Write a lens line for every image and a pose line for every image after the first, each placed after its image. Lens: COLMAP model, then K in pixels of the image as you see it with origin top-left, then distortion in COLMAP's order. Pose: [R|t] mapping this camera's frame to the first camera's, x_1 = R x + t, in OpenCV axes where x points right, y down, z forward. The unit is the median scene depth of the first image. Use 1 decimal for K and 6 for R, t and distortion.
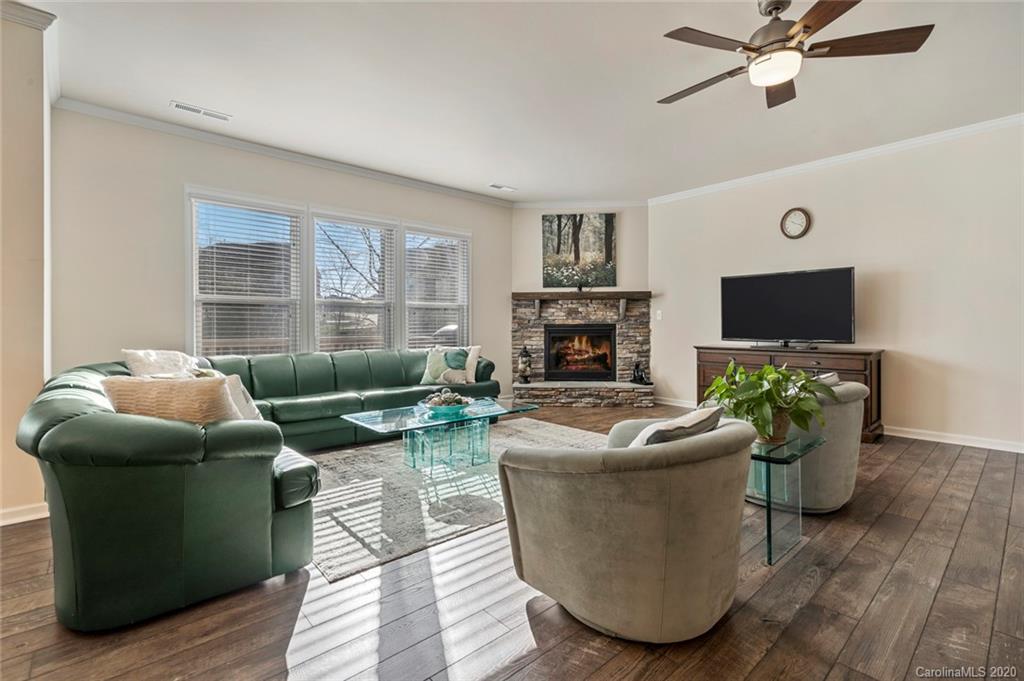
lens RADIAL K [[469.3, 0, 516.7], [0, 469.3, 327.2], [0, 0, 1]] dist [-0.000712, 0.000687]
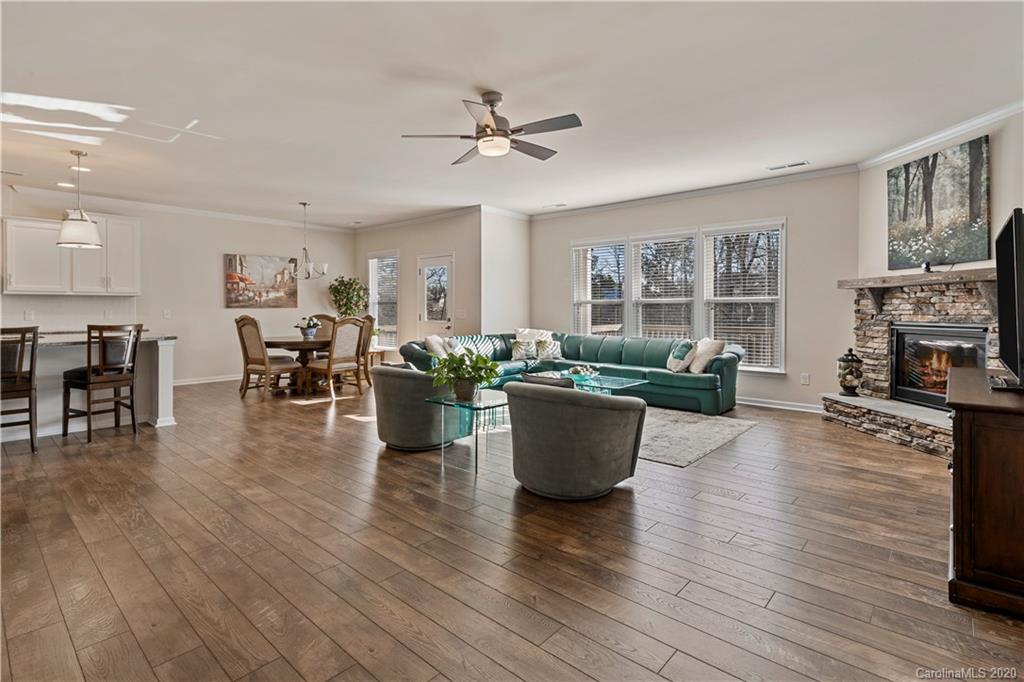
lens RADIAL K [[503.0, 0, 504.4], [0, 503.0, 312.9], [0, 0, 1]] dist [0.010277, -0.000481]
pose [[0.096652, 0.008900, -0.995278, 0.784088], [-0.003492, 0.999957, 0.008603, -0.023646], [0.995312, 0.002644, 0.096679, 0.337027]]
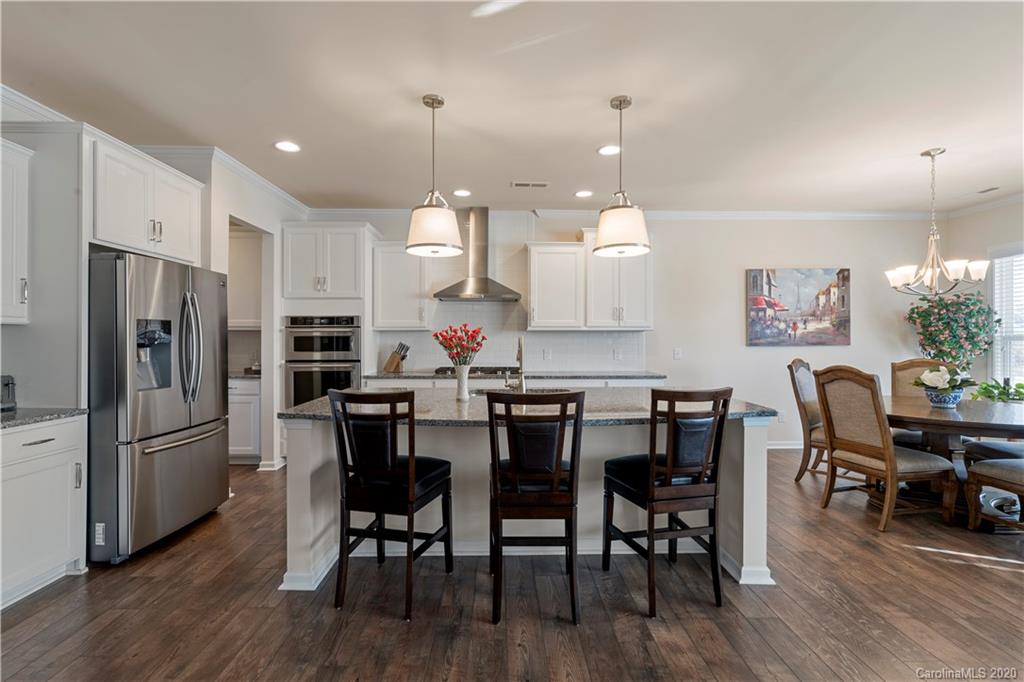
lens RADIAL K [[469.3, 0, 505.9], [0, 469.3, 340.4], [0, 0, 1]] dist [-0.000712, 0.000687]
pose [[-0.653993, 0.000837, -0.756500, 0.359186], [-0.002850, 0.999990, 0.003570, -0.034069], [0.756495, 0.004491, -0.653984, -0.024017]]
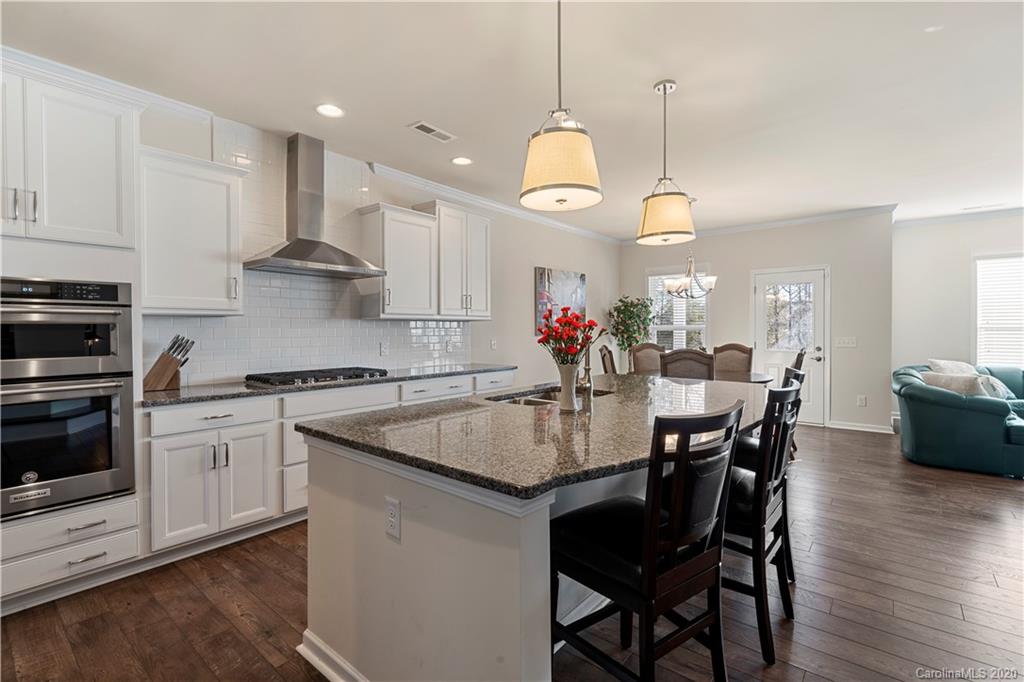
lens RADIAL K [[469.3, 0, 510.2], [0, 469.3, 336.2], [0, 0, 1]] dist [-0.000712, 0.000687]
pose [[0.146770, 0.011445, -0.989104, 0.362776], [0.000810, 0.999931, 0.011690, -0.032011], [0.989170, -0.002517, 0.146751, -0.441003]]
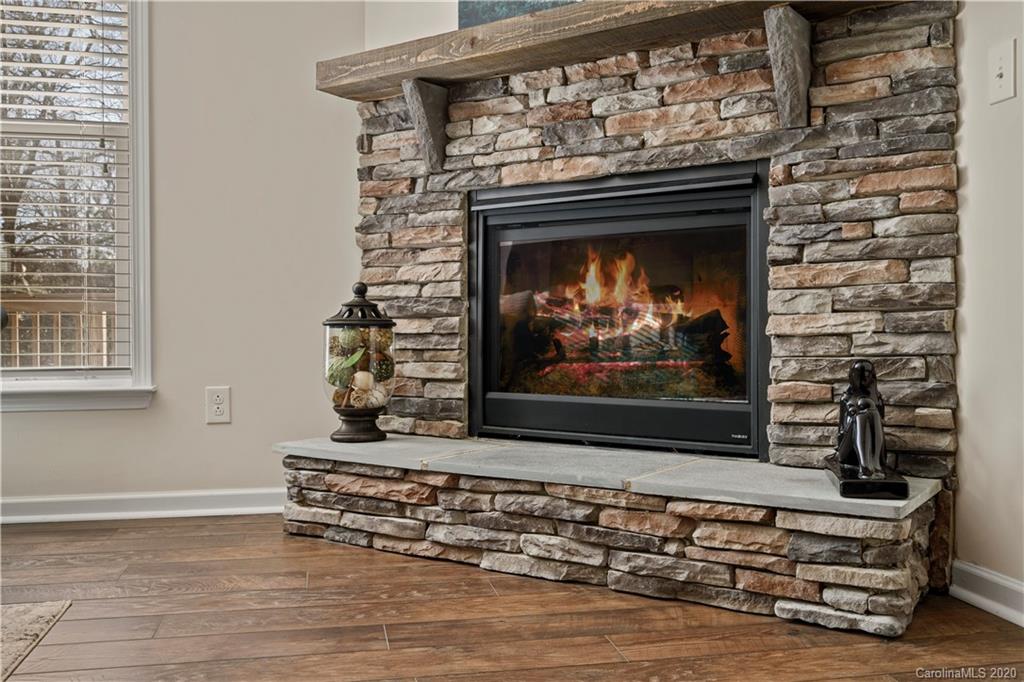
lens RADIAL K [[945.7, 0, 514.8], [0, 945.7, 336.6], [0, 0, 1]] dist [0.008715, 0.000000]
pose [[0.857314, 0.003808, -0.514779, 0.322252], [0.000542, 0.999965, 0.008298, 0.061840], [0.514793, -0.007393, 0.857283, 0.619010]]
